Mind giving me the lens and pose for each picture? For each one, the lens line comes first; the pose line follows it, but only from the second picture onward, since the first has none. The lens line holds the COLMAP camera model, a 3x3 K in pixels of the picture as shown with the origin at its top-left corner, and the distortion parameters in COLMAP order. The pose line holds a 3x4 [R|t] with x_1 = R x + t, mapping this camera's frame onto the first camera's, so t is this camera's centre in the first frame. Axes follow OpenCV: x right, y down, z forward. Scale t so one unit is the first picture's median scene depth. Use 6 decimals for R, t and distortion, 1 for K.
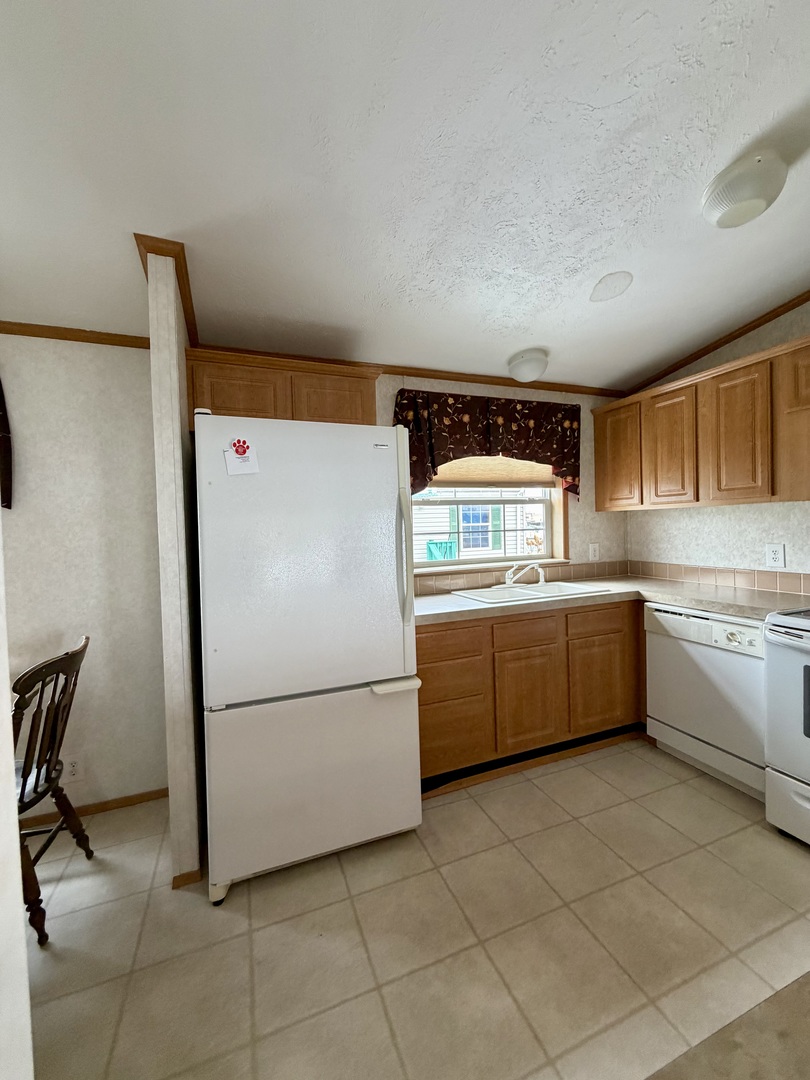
lens RADIAL K [[430.9, 0, 405.5], [0, 430.9, 536.6], [0, 0, 1]] dist [-0.000213, 0.000162]
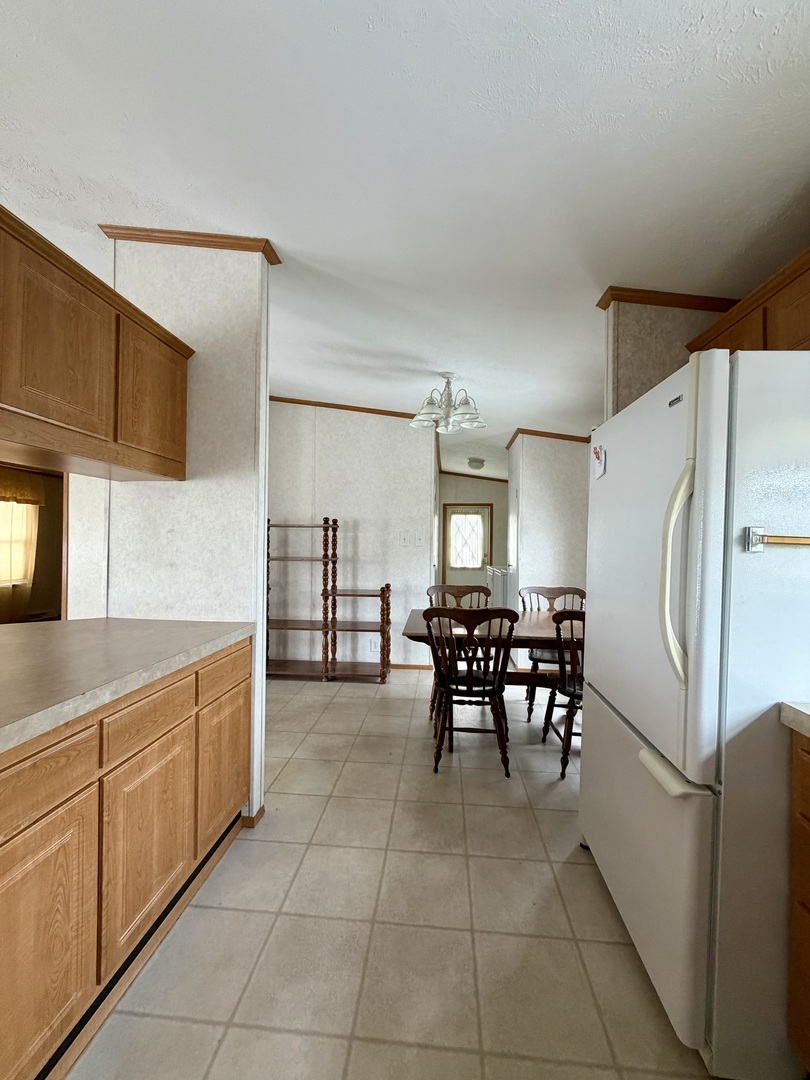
lens RADIAL K [[430.9, 0, 405.5], [0, 430.9, 536.6], [0, 0, 1]] dist [-0.000213, 0.000162]
pose [[-0.444382, 0.013696, -0.895733, 0.553902], [-0.016481, 0.999589, 0.023460, -0.009877], [0.895686, 0.025187, -0.443973, 0.716580]]
